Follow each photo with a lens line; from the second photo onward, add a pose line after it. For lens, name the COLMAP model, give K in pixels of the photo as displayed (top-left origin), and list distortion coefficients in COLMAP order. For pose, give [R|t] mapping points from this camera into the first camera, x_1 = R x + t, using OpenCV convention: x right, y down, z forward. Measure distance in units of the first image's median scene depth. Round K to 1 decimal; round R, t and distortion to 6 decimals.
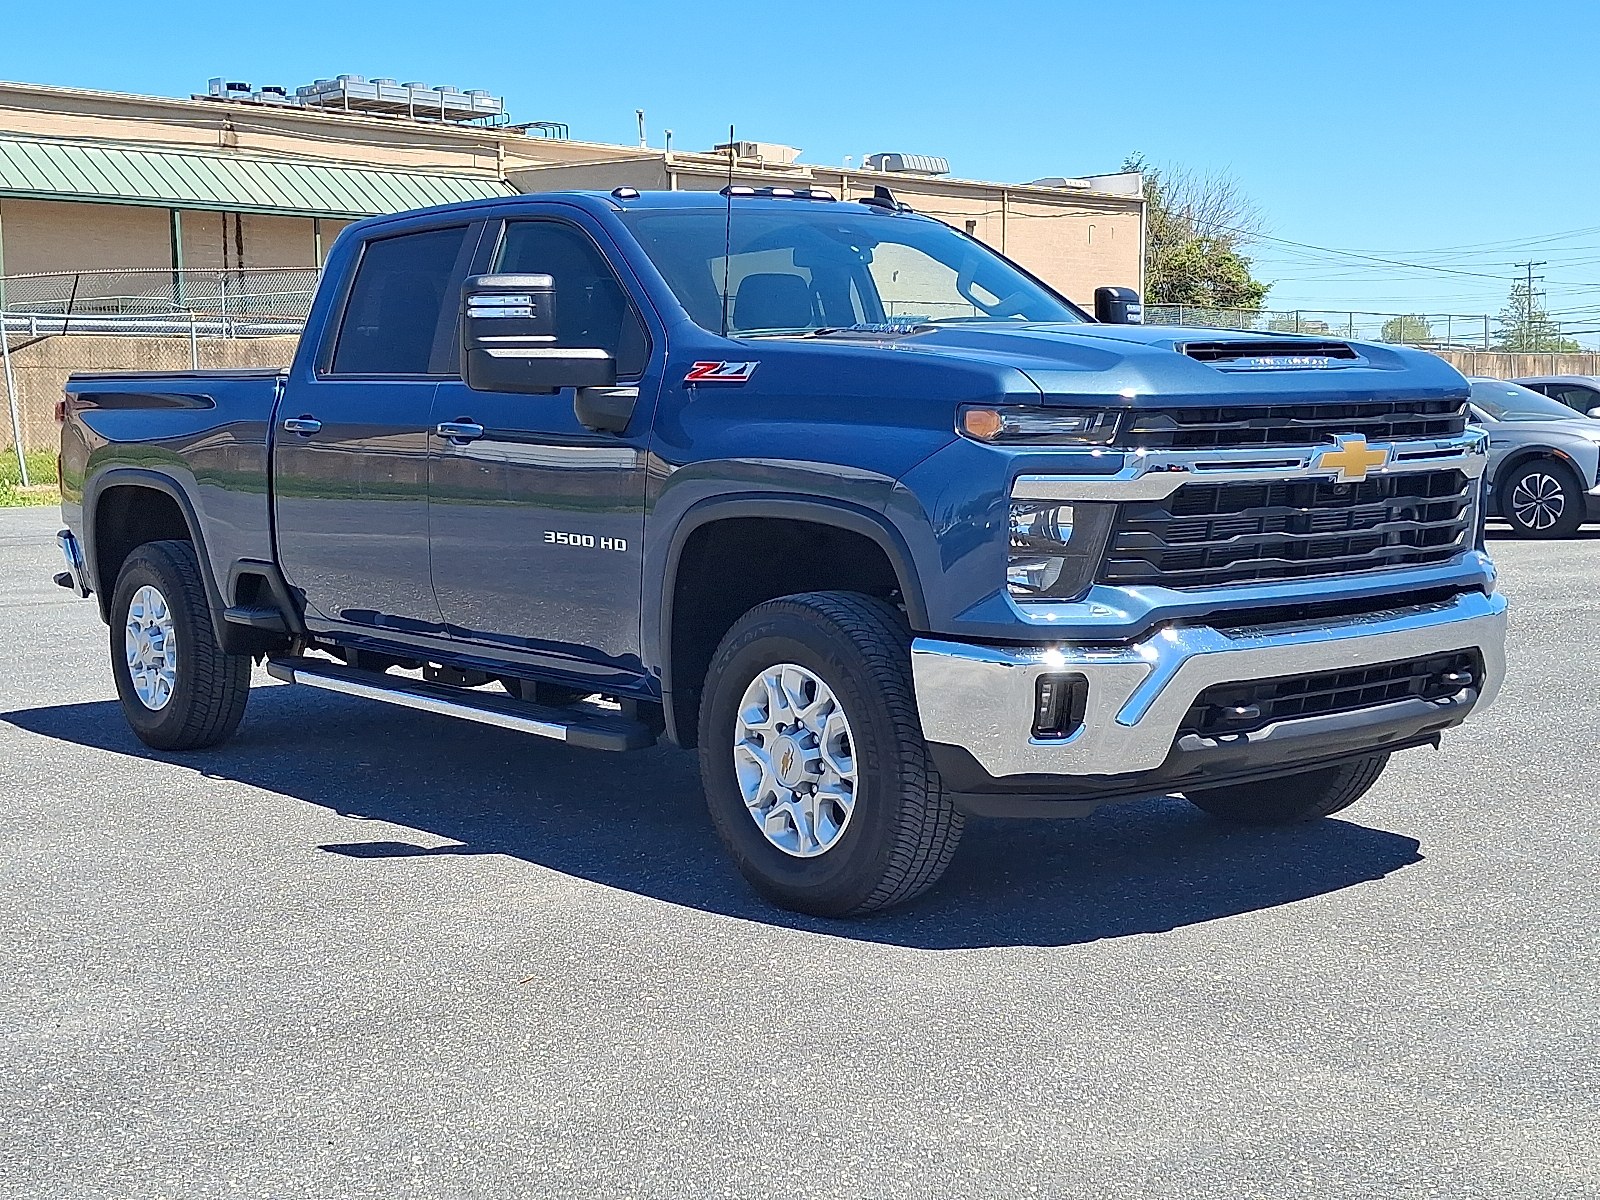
lens RADIAL K [[2278.2, 0, 800.0], [0, 2278.2, 600.0], [0, 0, 1]] dist [0.218972, -0.566003]
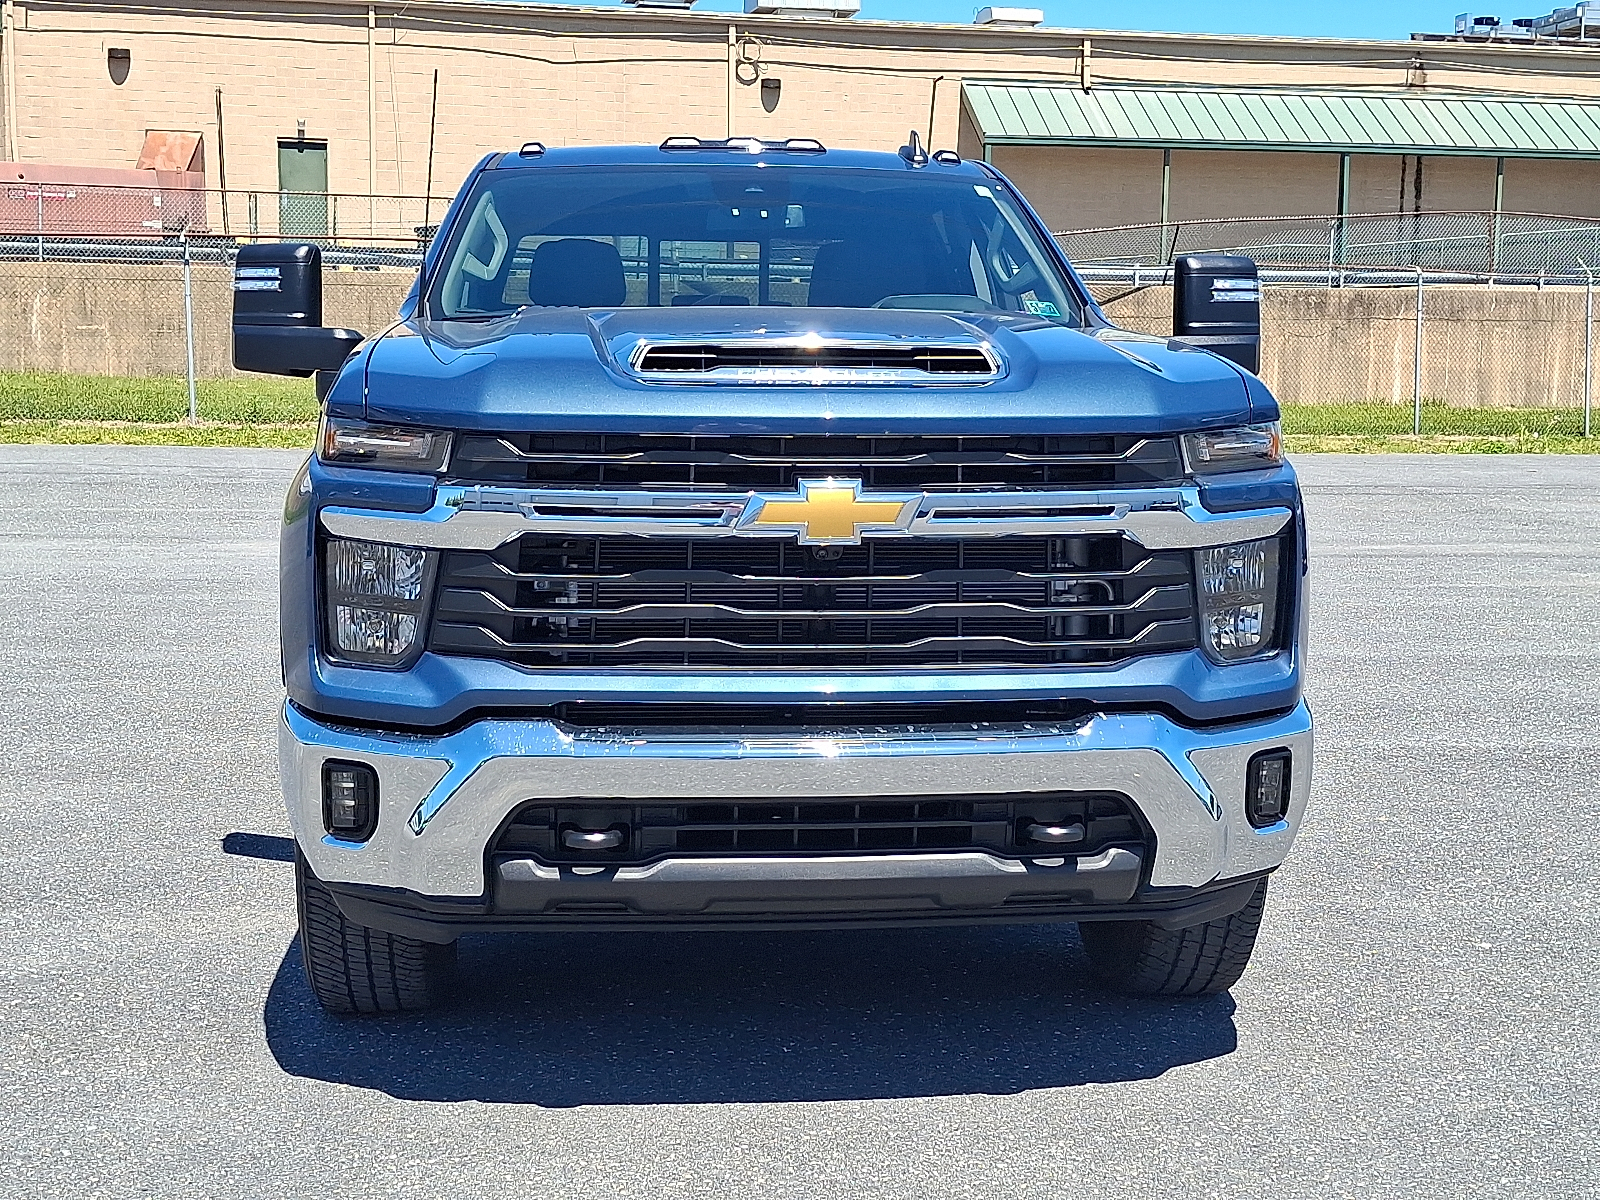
lens RADIAL K [[2278.2, 0, 800.0], [0, 2278.2, 600.0], [0, 0, 1]] dist [0.218972, -0.566003]
pose [[0.832076, 0.088152, -0.547612, 0.113846], [-0.074627, 0.996105, 0.046955, -0.012151], [0.549619, 0.001797, 0.835414, 0.071351]]
